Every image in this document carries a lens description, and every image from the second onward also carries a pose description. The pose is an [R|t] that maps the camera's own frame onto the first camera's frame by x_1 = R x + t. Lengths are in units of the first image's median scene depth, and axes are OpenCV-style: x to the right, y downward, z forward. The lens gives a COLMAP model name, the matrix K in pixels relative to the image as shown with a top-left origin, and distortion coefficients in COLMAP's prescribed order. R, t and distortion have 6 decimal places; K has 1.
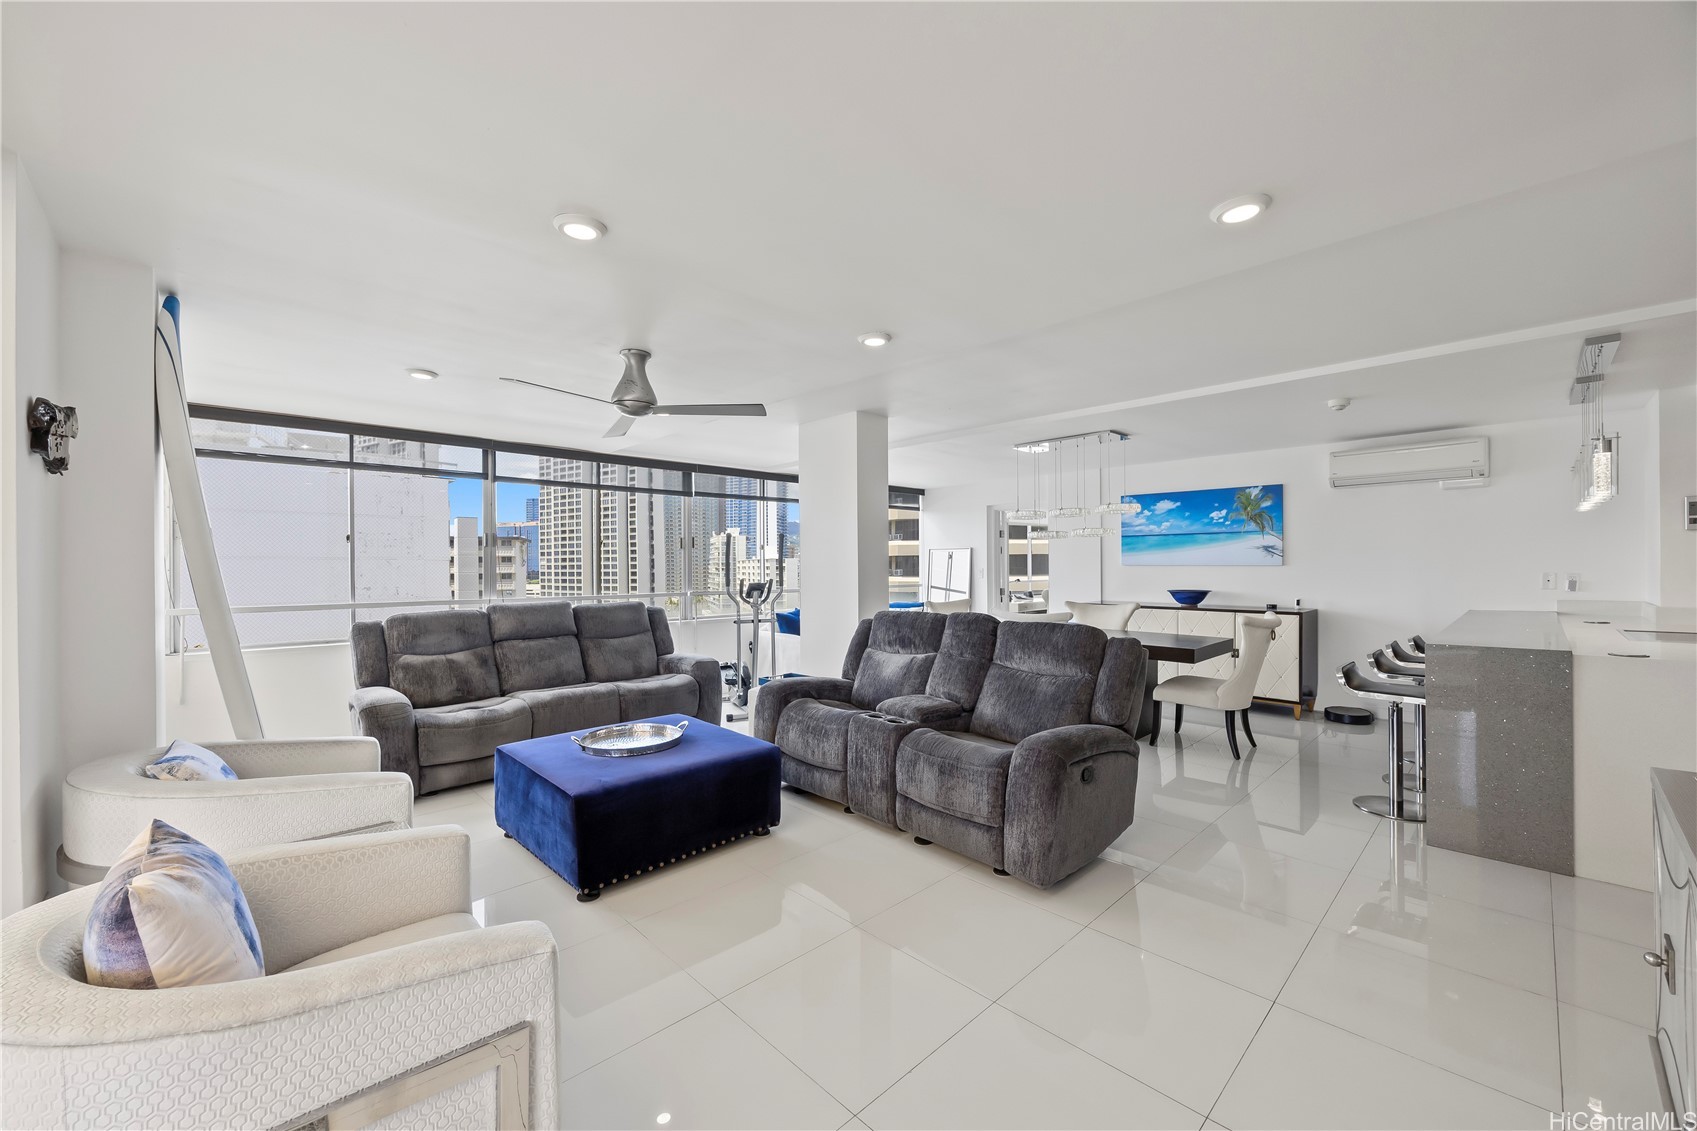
lens RADIAL K [[663.7, 0, 841.3], [0, 663.7, 569.2], [0, 0, 1]] dist [-0.001120, -0.000269]
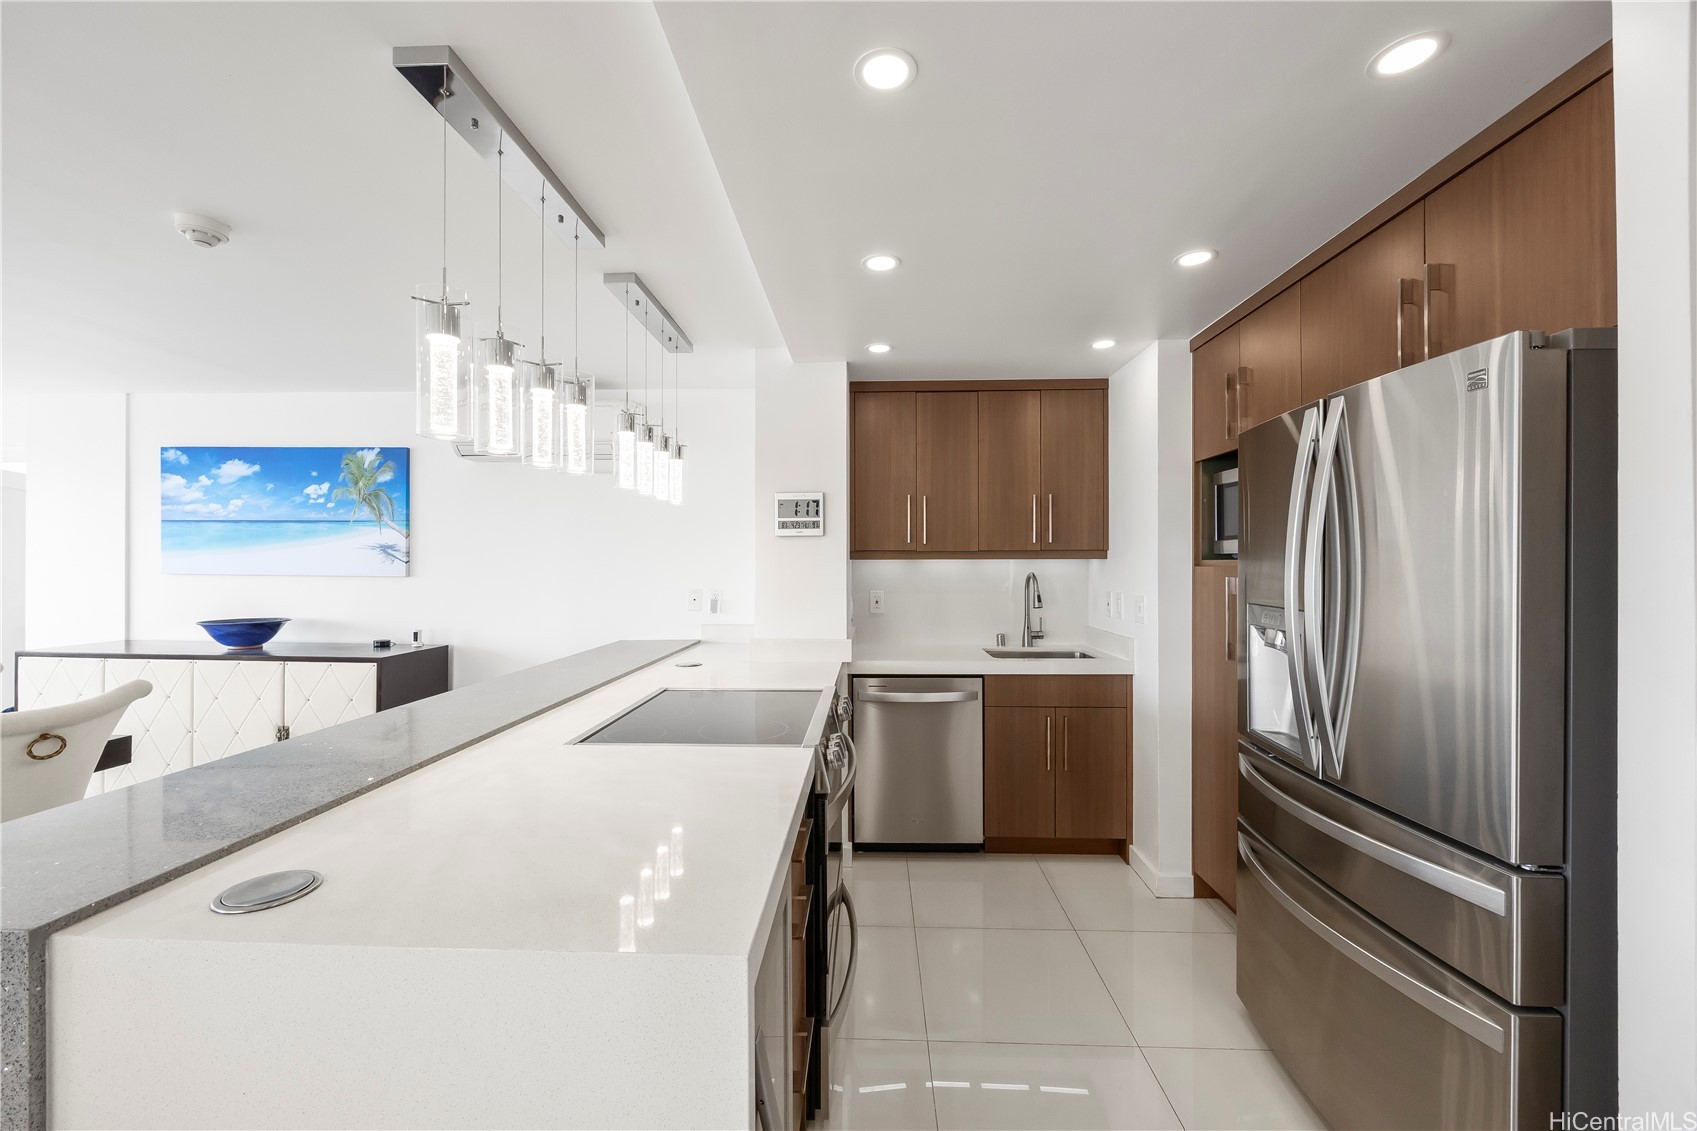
lens RADIAL K [[663.7, 0, 845.2], [0, 663.7, 571.8], [0, 0, 1]] dist [-0.001120, -0.000269]
pose [[0.716446, 0.001378, 0.697641, 0.501241], [-0.003553, 0.999992, 0.001674, -0.012329], [-0.697633, -0.003678, 0.716446, 0.248682]]
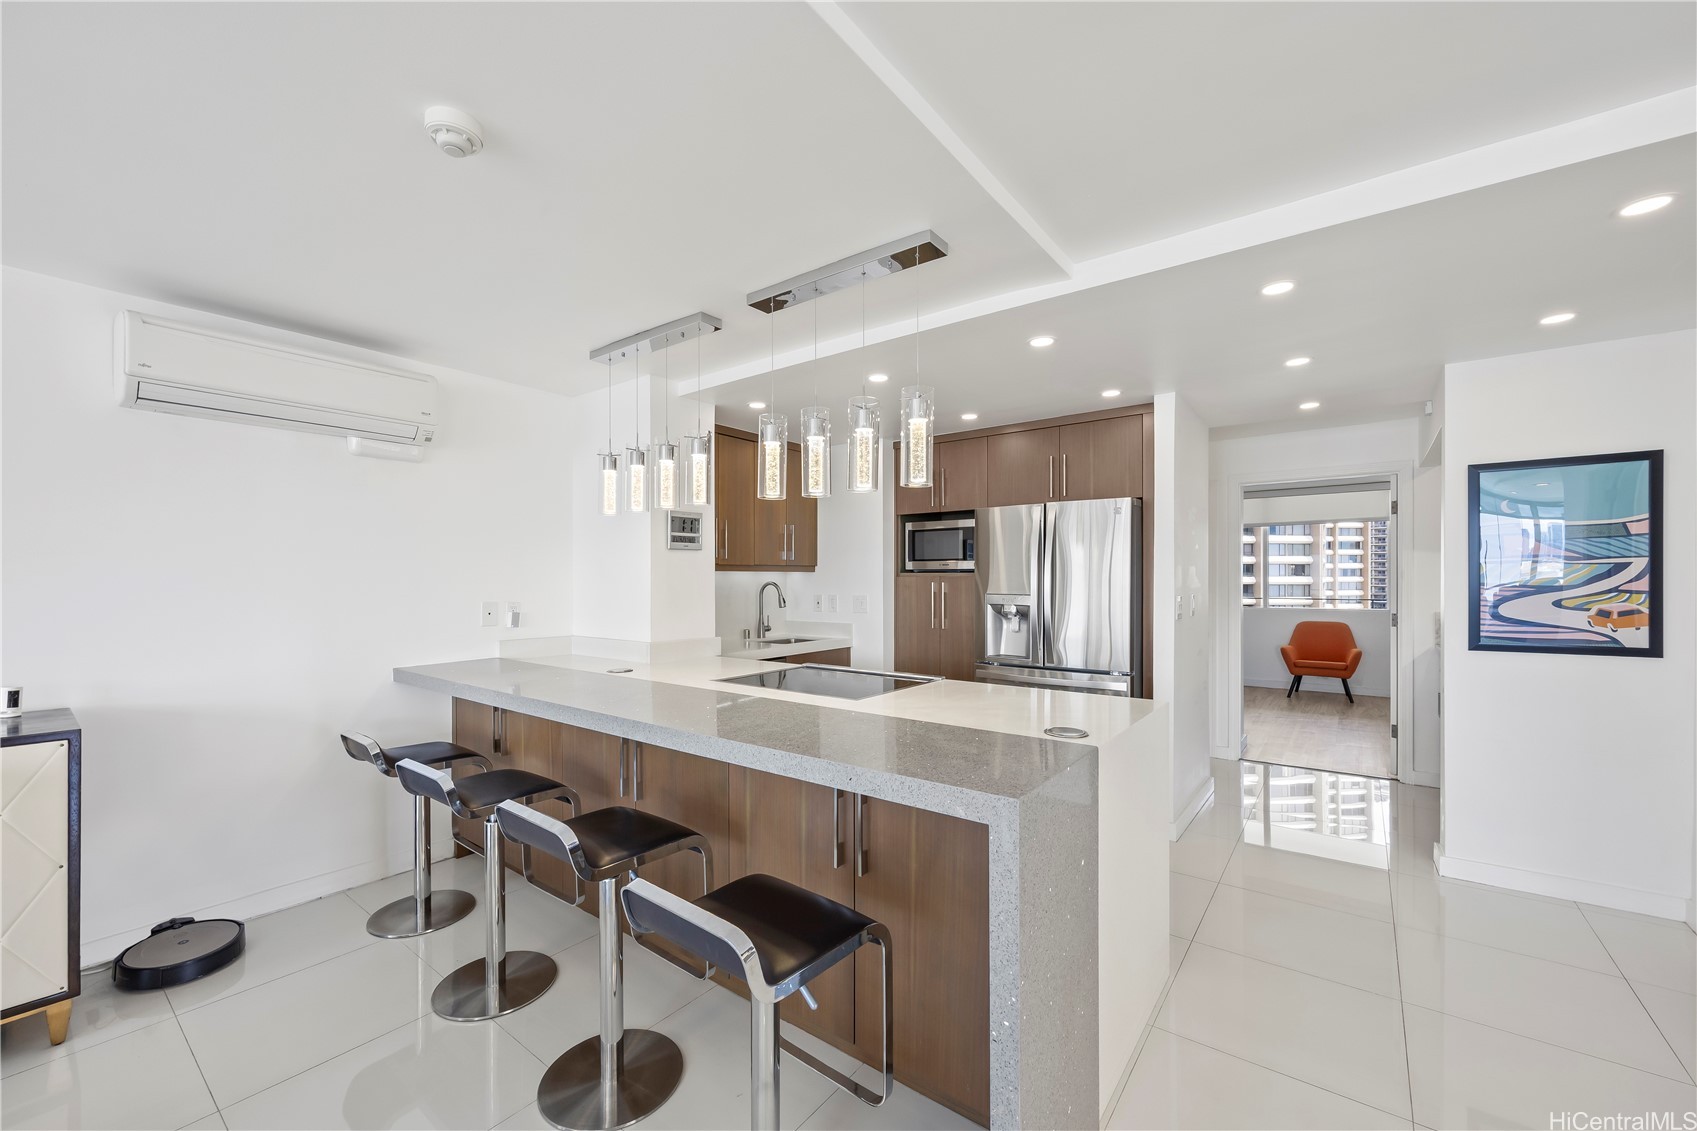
lens RADIAL K [[663.7, 0, 841.2], [0, 663.7, 577.2], [0, 0, 1]] dist [-0.001120, -0.000269]
pose [[-0.149352, 0.009121, 0.988742, 0.255201], [0.003633, 0.999956, -0.008676, -0.009345], [-0.988777, 0.002296, -0.149379, 0.571611]]
